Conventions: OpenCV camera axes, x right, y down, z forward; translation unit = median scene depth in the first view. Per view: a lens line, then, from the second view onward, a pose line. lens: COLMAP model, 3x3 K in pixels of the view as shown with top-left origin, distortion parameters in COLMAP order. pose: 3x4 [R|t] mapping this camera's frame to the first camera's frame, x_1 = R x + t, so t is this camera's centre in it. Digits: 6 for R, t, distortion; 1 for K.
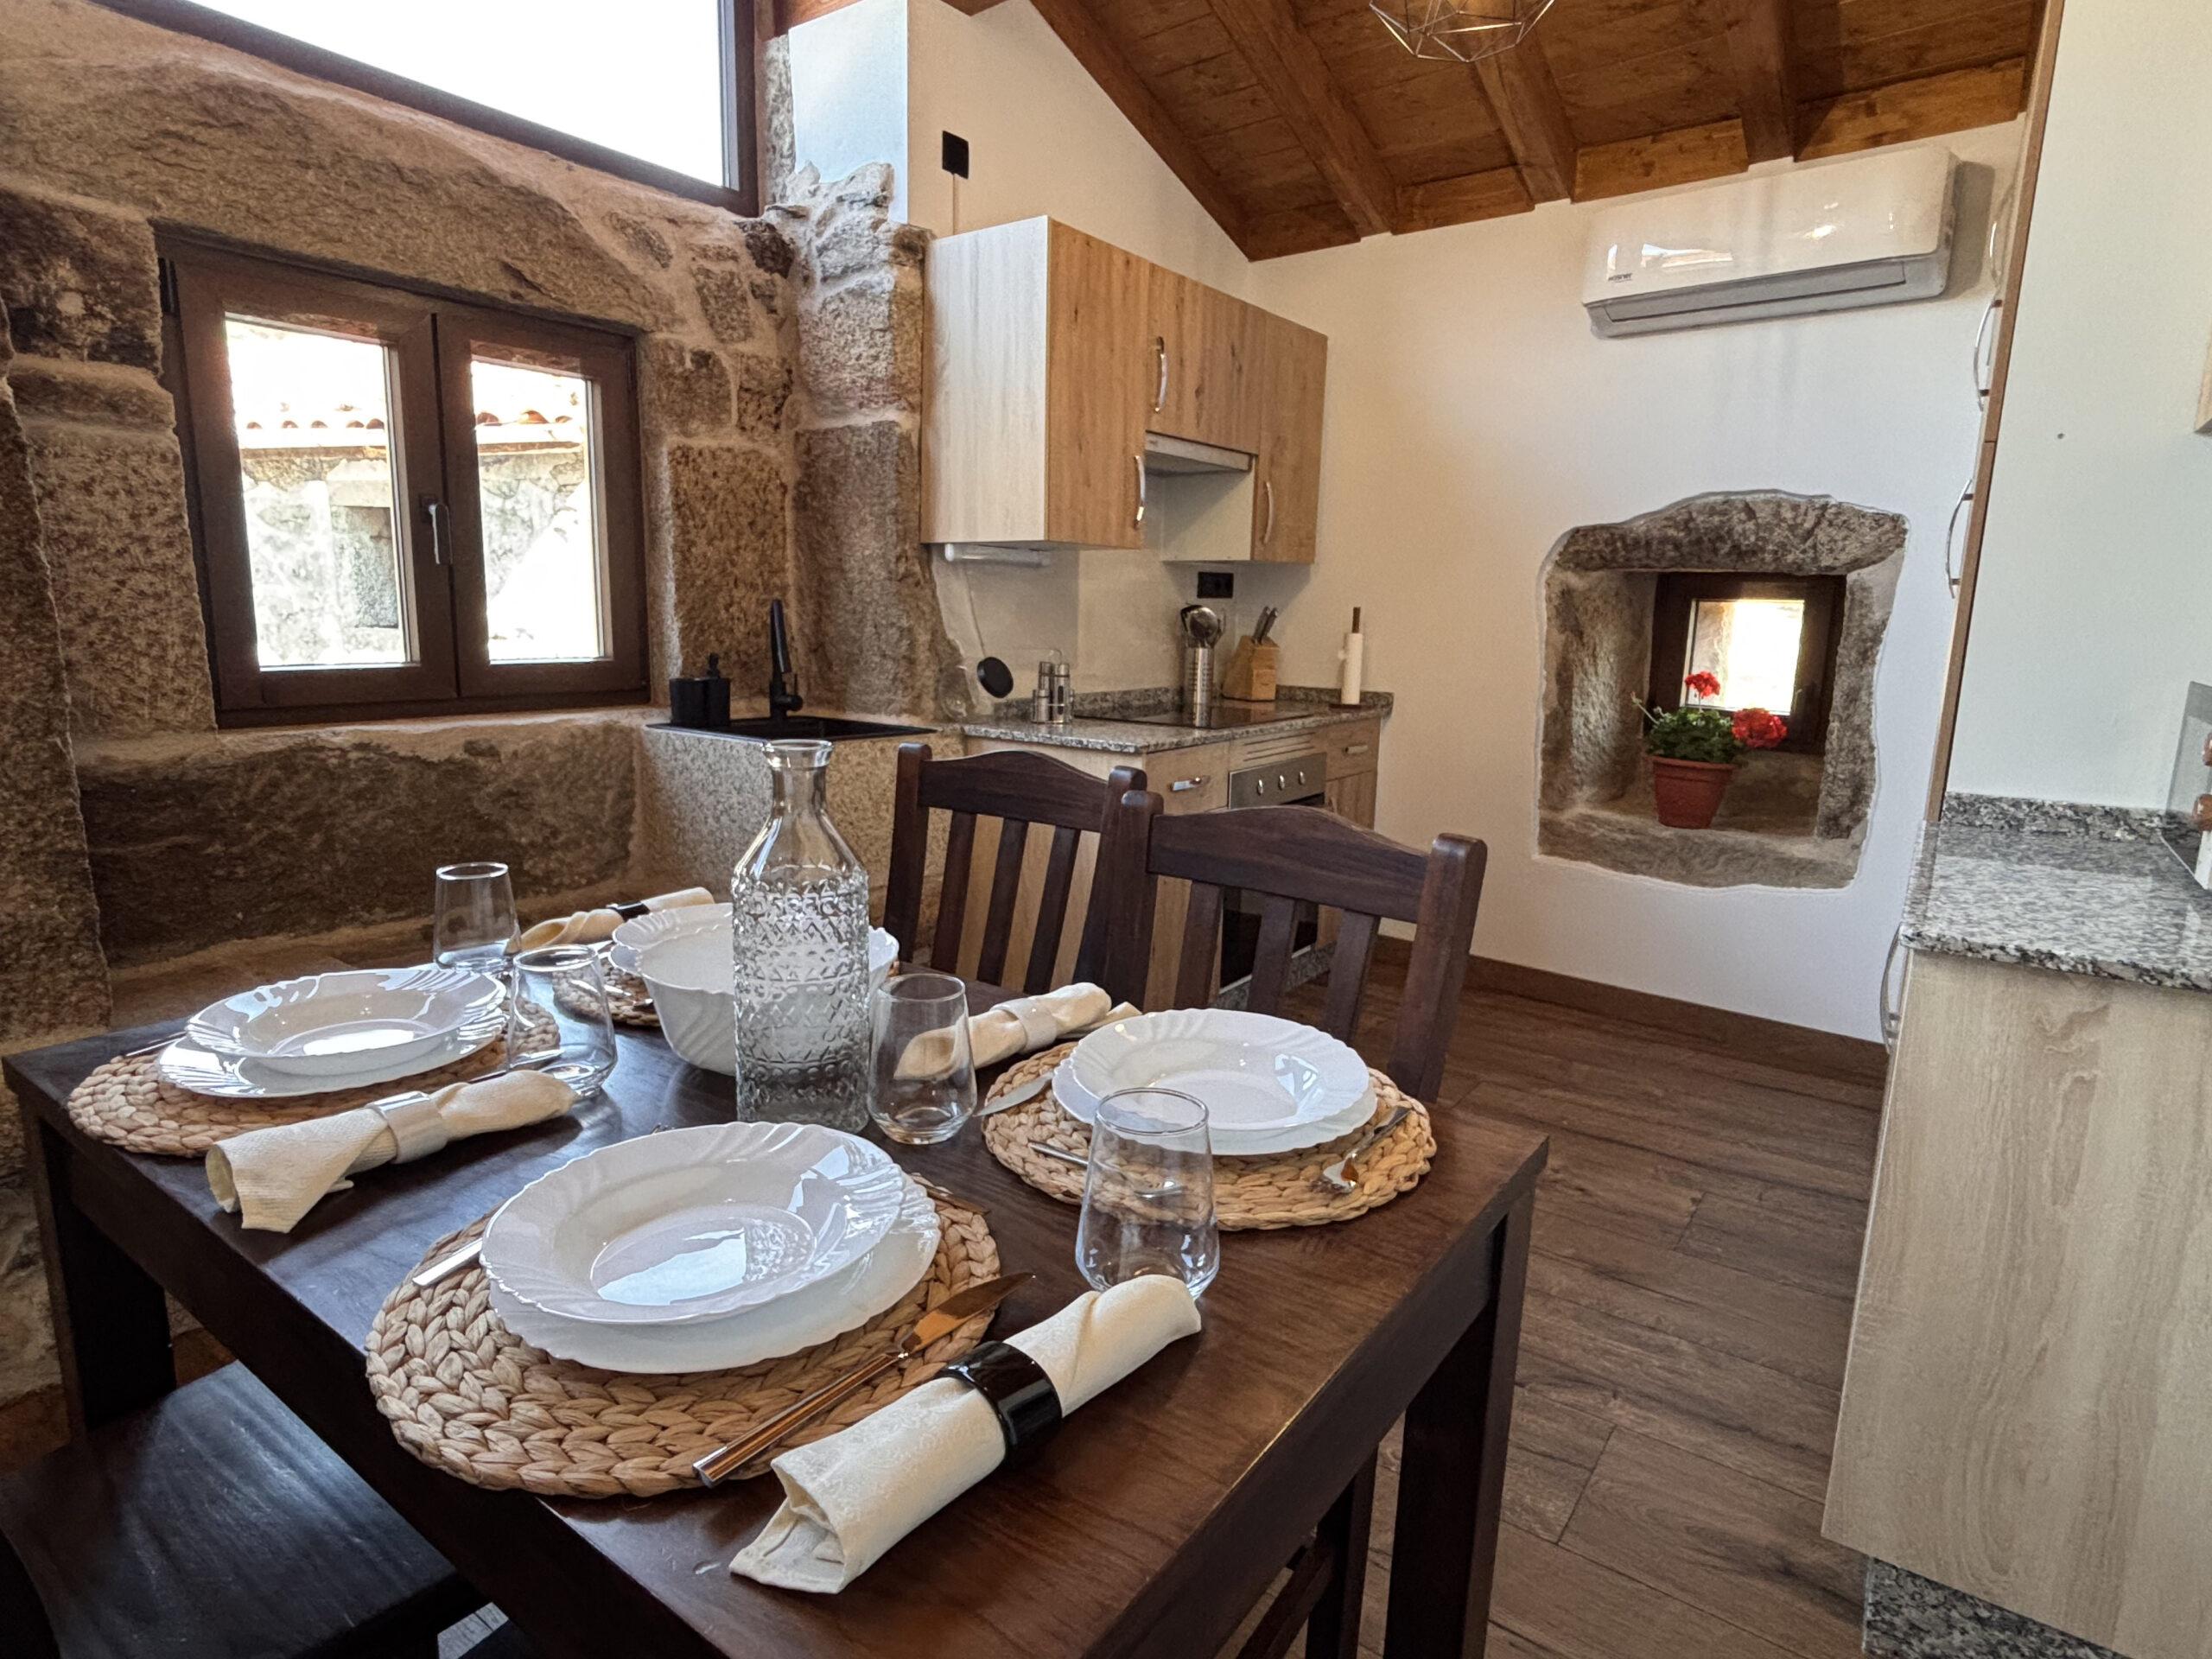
lens RADIAL K [[1235.1, 0, 1081.9], [0, 1235.1, 821.4], [0, 0, 1]] dist [0.012386, -0.012958]
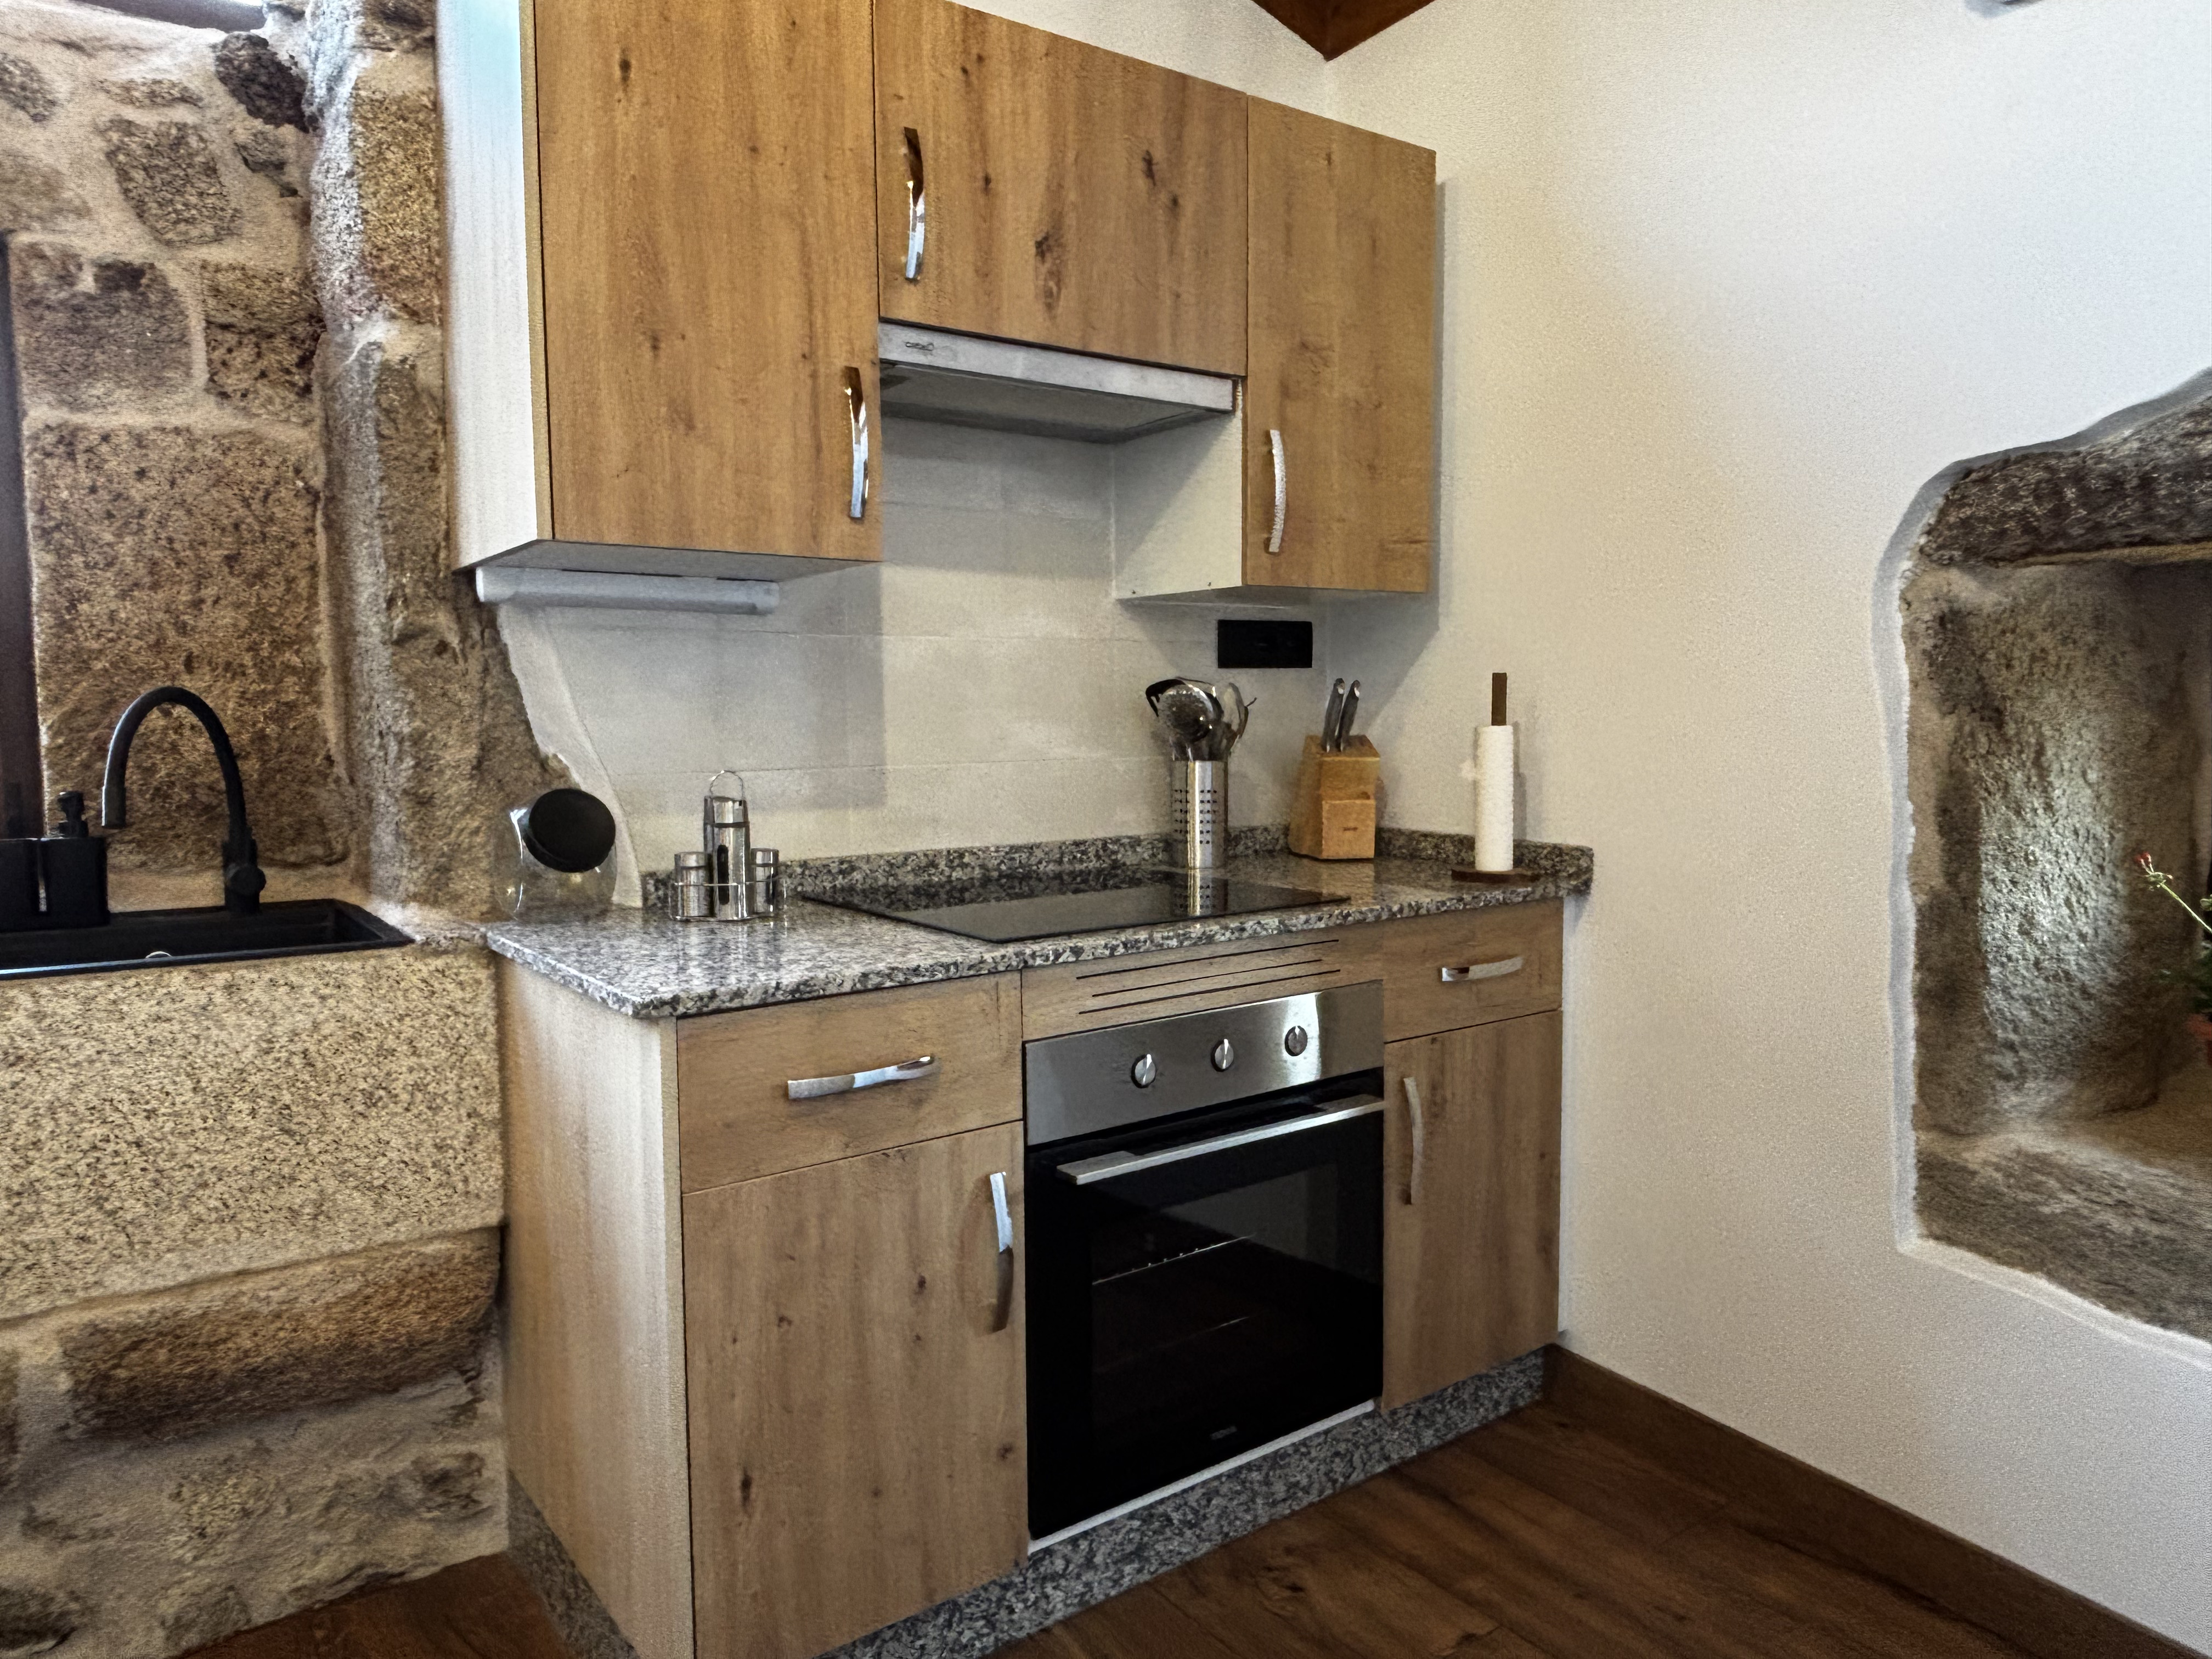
lens RADIAL K [[1484.3, 0, 1070.7], [0, 1484.3, 814.5], [0, 0, 1]] dist [-0.010750, 0.004119]
pose [[0.950039, -0.006498, -0.312064, 0.298047], [-0.026095, 0.994629, -0.100156, -0.068254], [0.311039, 0.103296, 0.944767, 0.494799]]
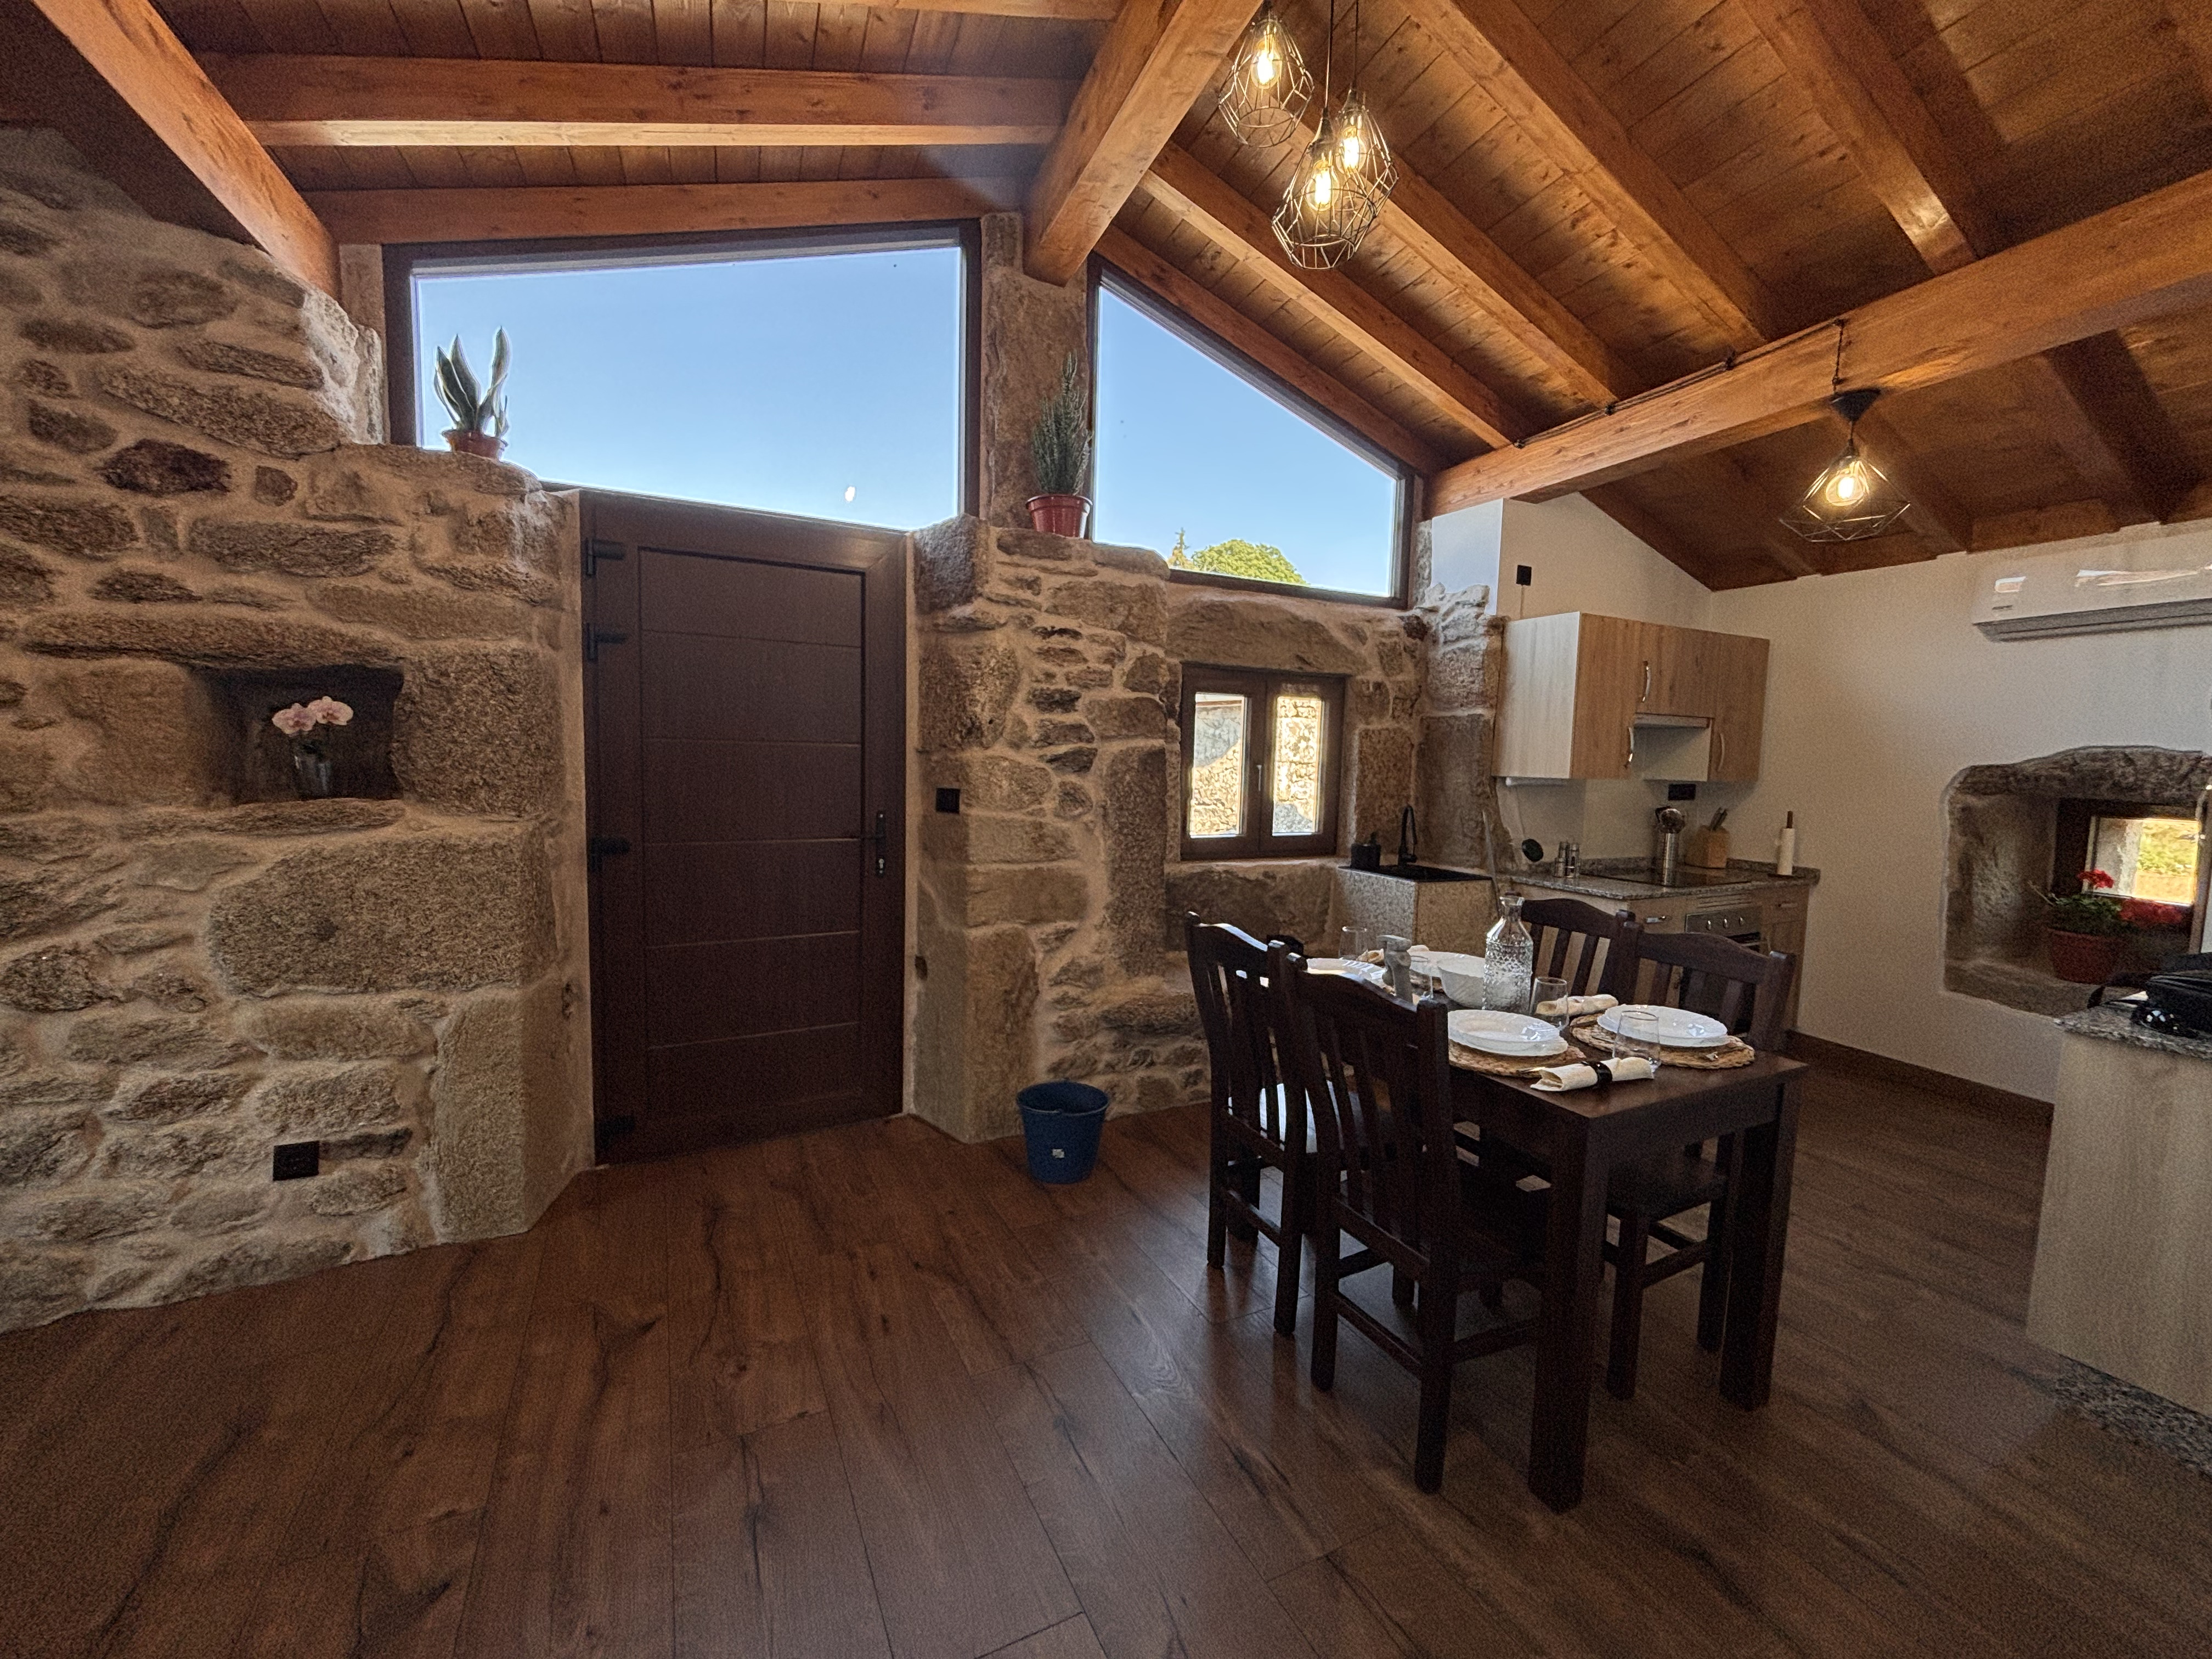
lens RADIAL K [[894.6, 0, 1101.4], [0, 894.6, 829.8], [0, 0, 1]] dist [-0.002753, 0.000978]
pose [[0.889185, 0.039076, -0.455876, -0.035625], [-0.084747, 0.993172, -0.080168, 0.009825], [0.449630, 0.109918, 0.886426, -0.427127]]
